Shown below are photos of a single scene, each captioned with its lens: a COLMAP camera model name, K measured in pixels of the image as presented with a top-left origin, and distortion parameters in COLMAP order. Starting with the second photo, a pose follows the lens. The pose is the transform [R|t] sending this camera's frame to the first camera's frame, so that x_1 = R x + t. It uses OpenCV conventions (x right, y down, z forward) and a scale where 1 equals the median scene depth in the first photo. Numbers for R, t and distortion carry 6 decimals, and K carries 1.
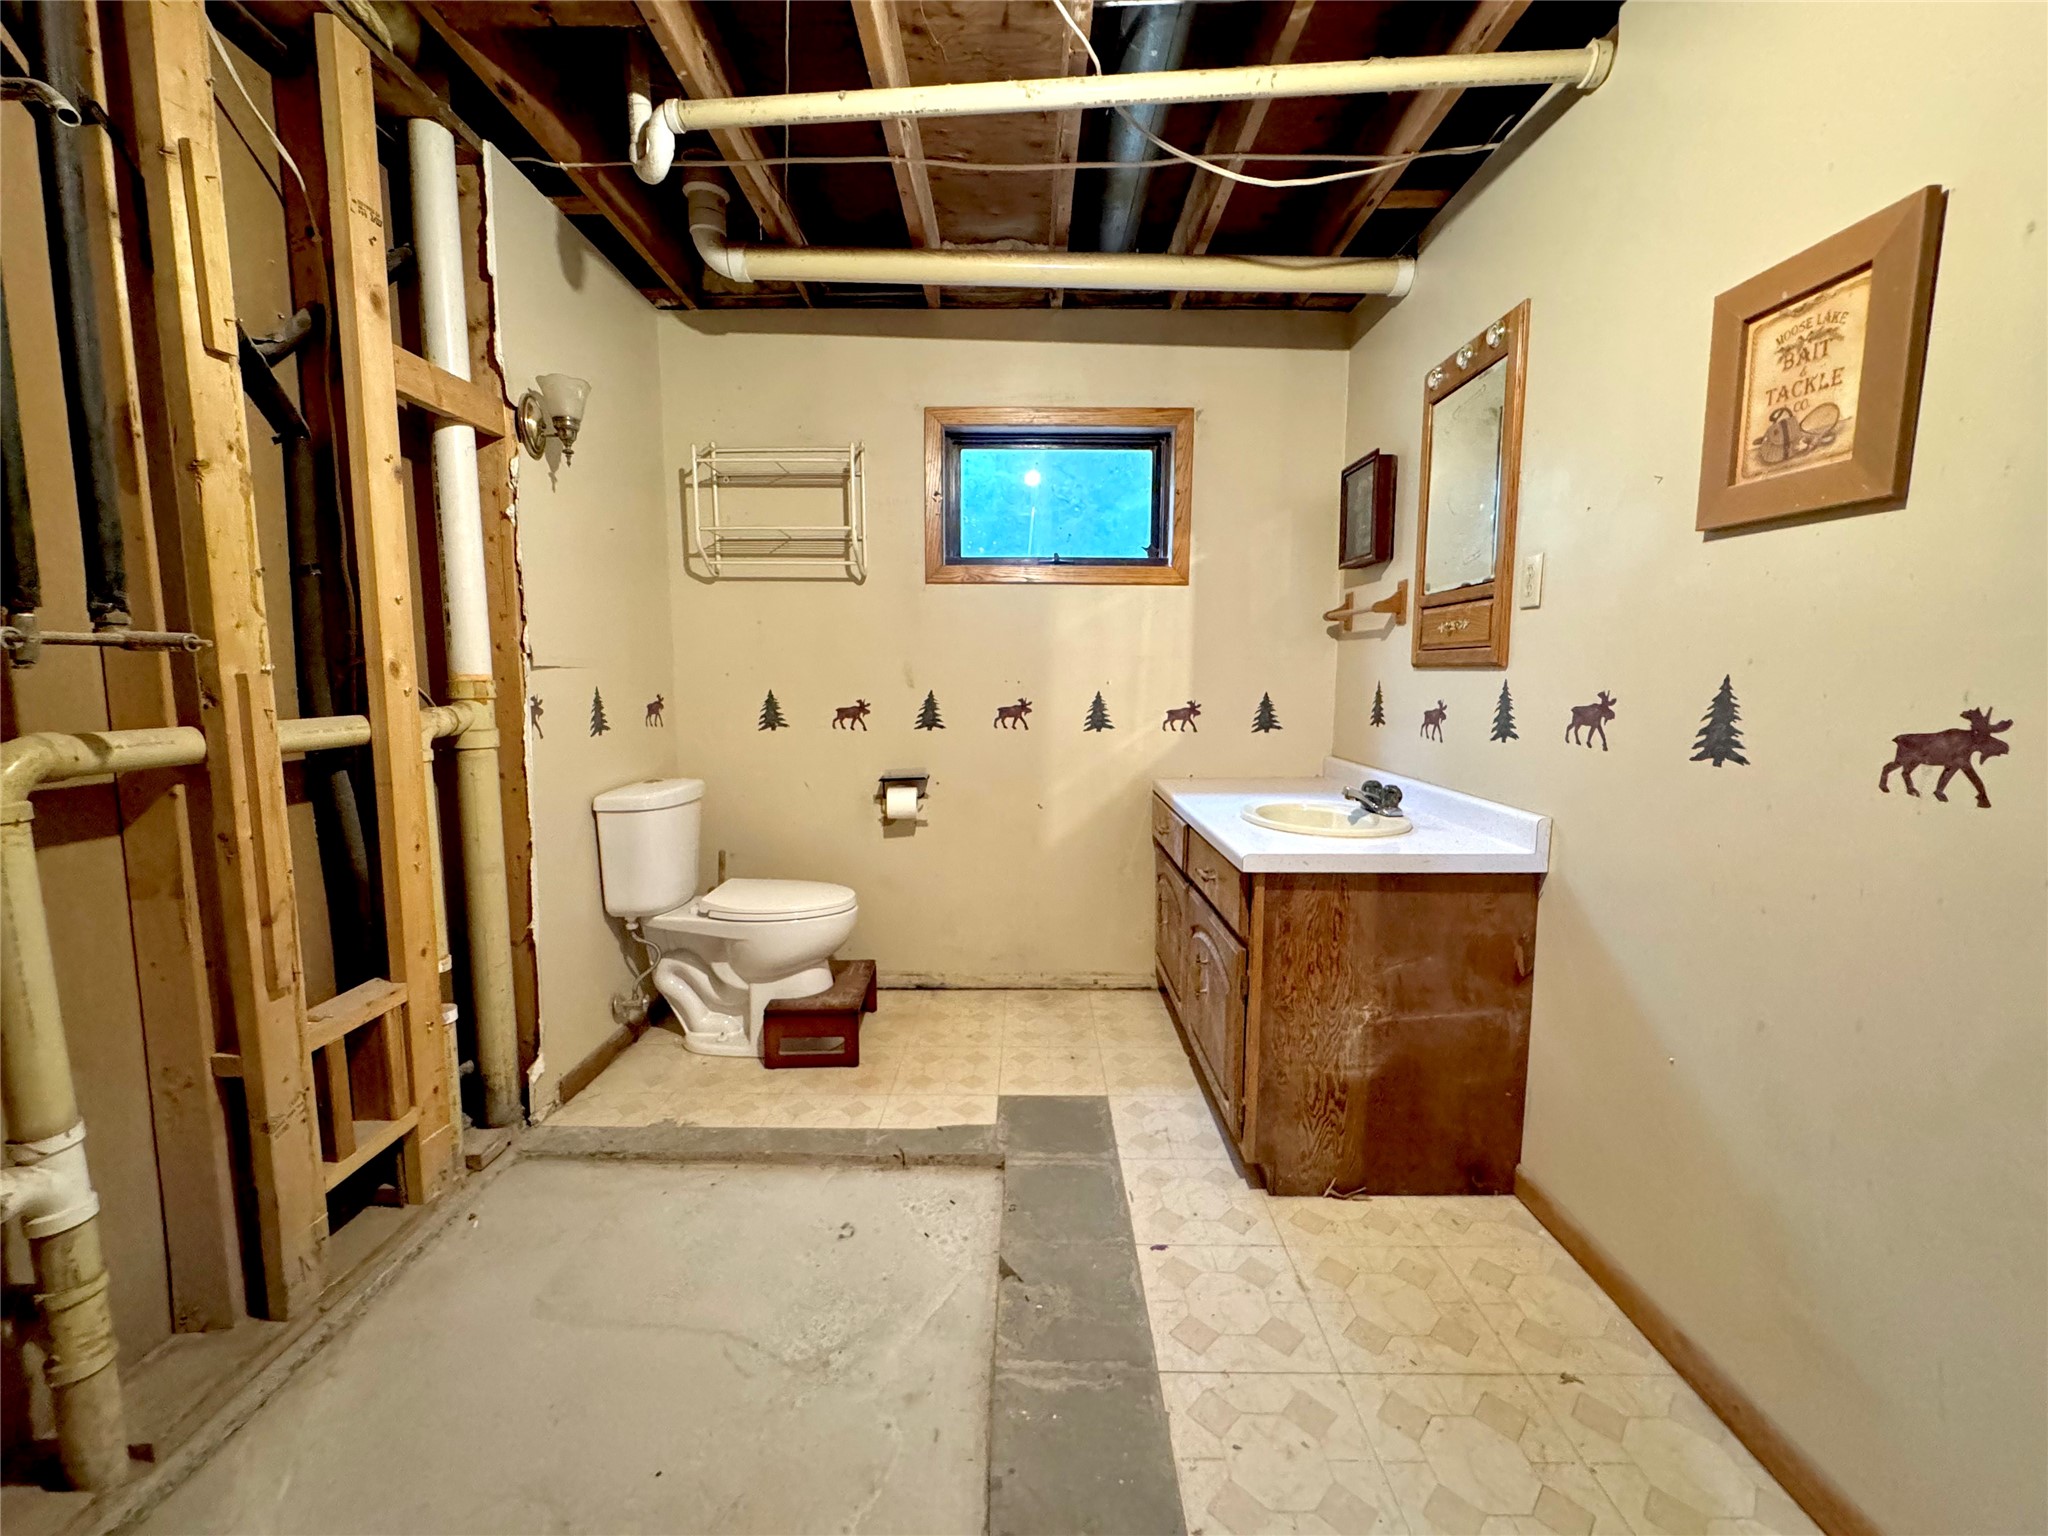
lens RADIAL K [[818.6, 0, 1022.2], [0, 818.6, 764.7], [0, 0, 1]] dist [-0.001788, -0.000059]
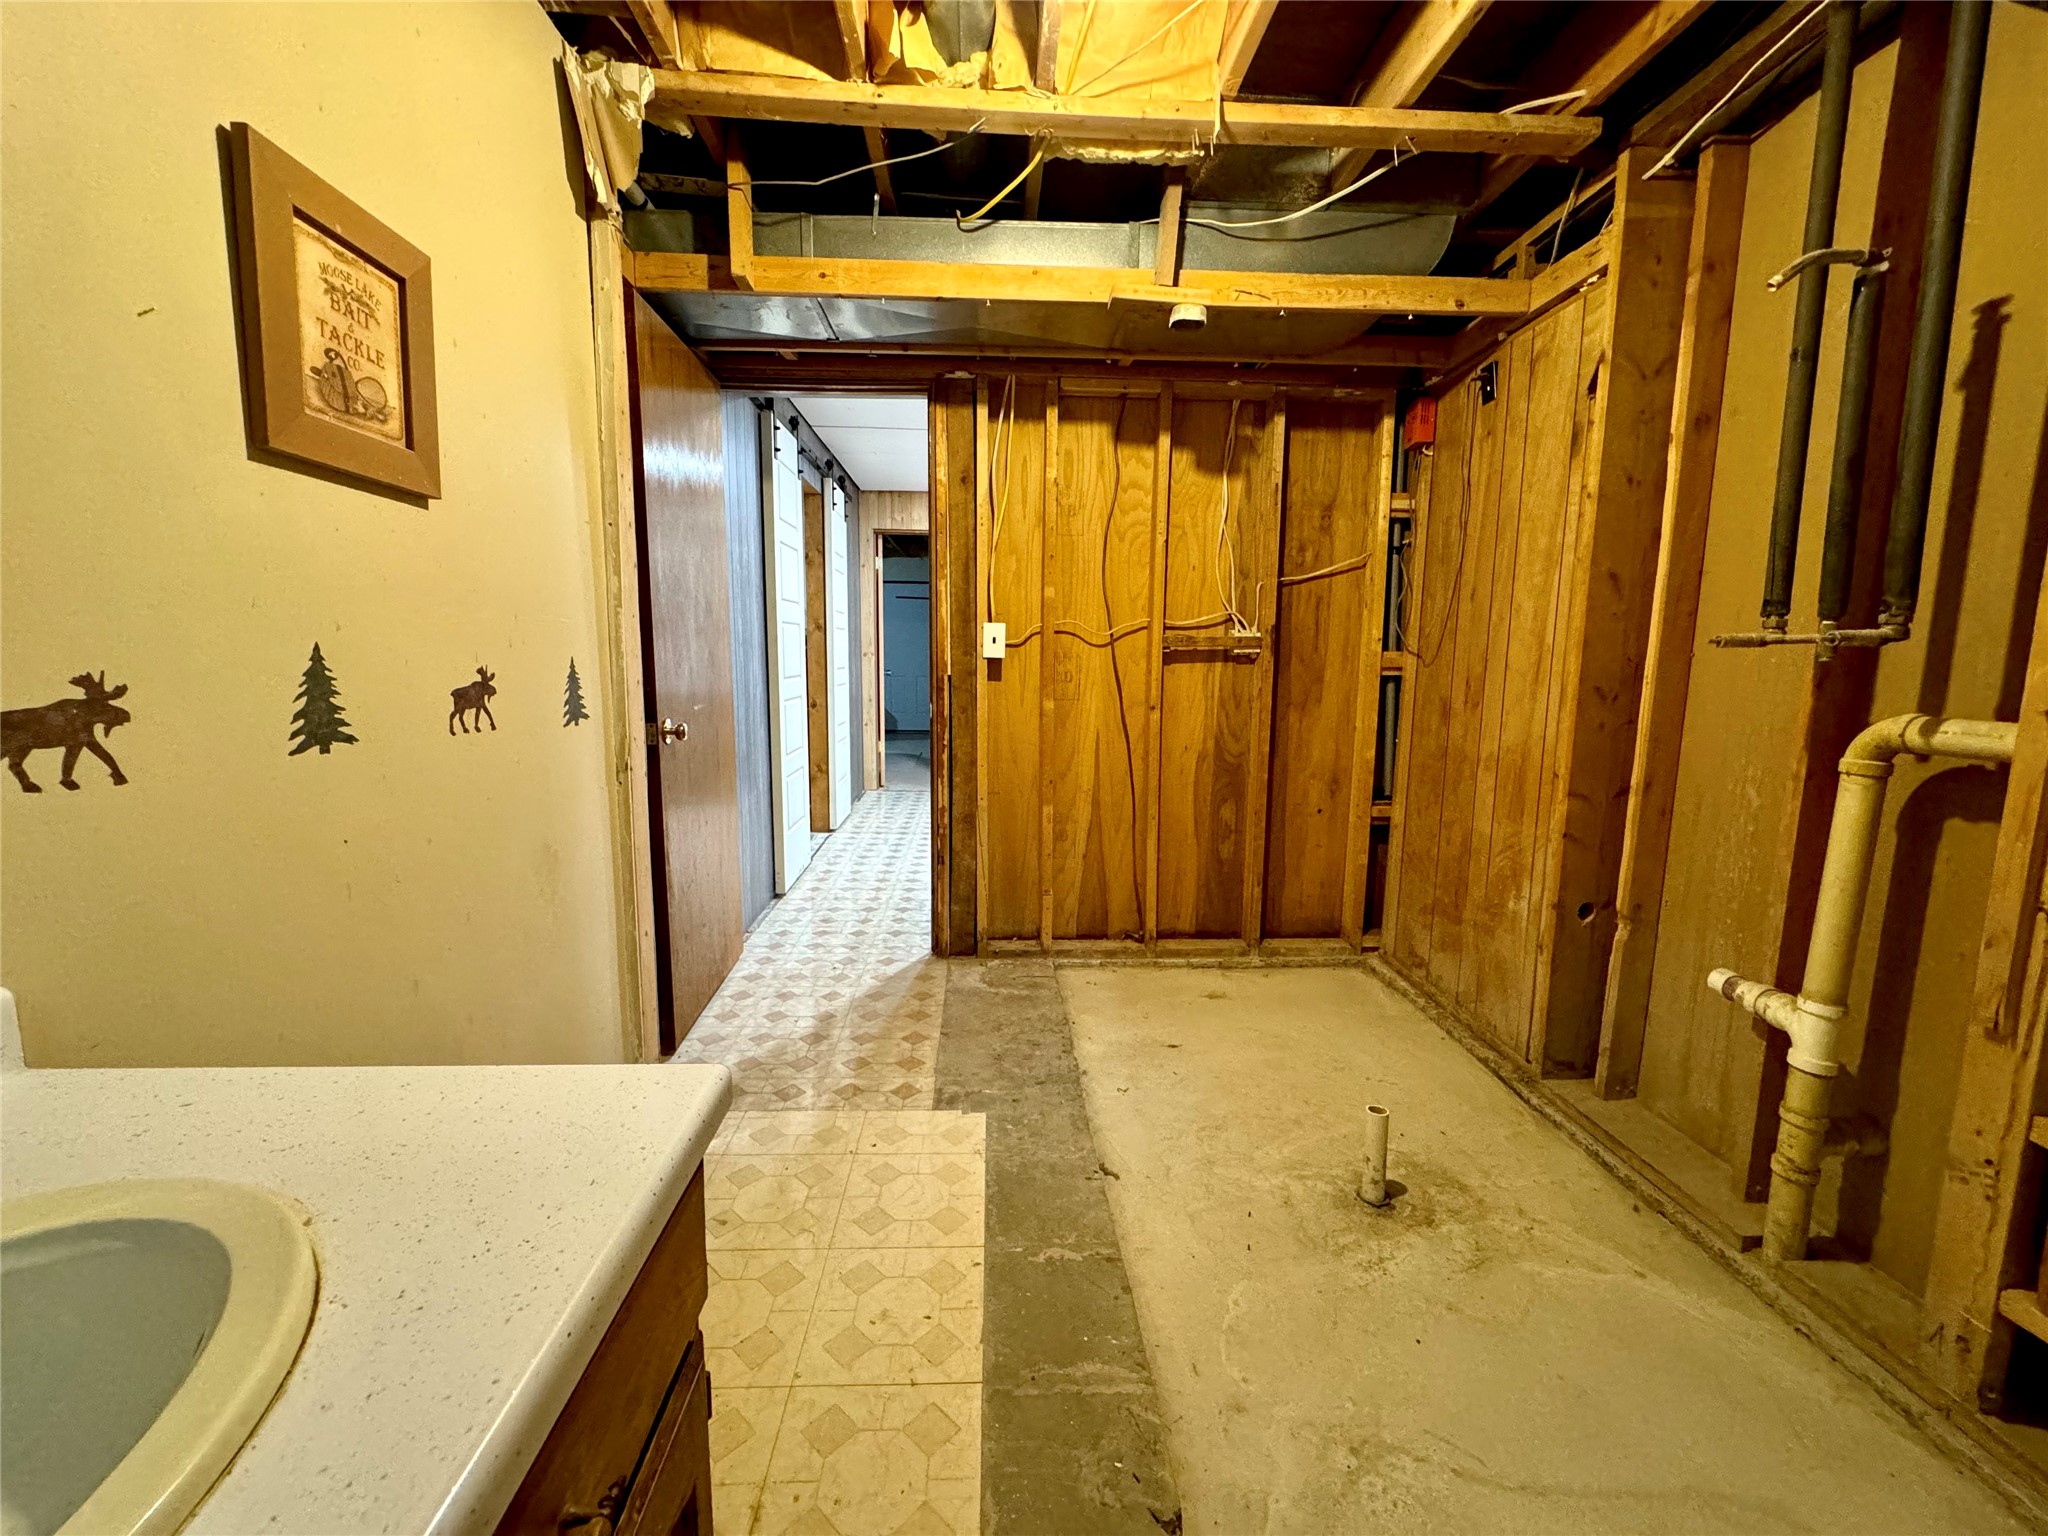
lens RADIAL K [[818.6, 0, 1022.2], [0, 818.6, 764.7], [0, 0, 1]] dist [-0.001788, -0.000059]
pose [[-0.999215, -0.010248, -0.038274, 0.190678], [-0.019495, 0.968122, 0.249718, -0.231275], [0.034495, 0.250268, -0.967562, 2.032850]]
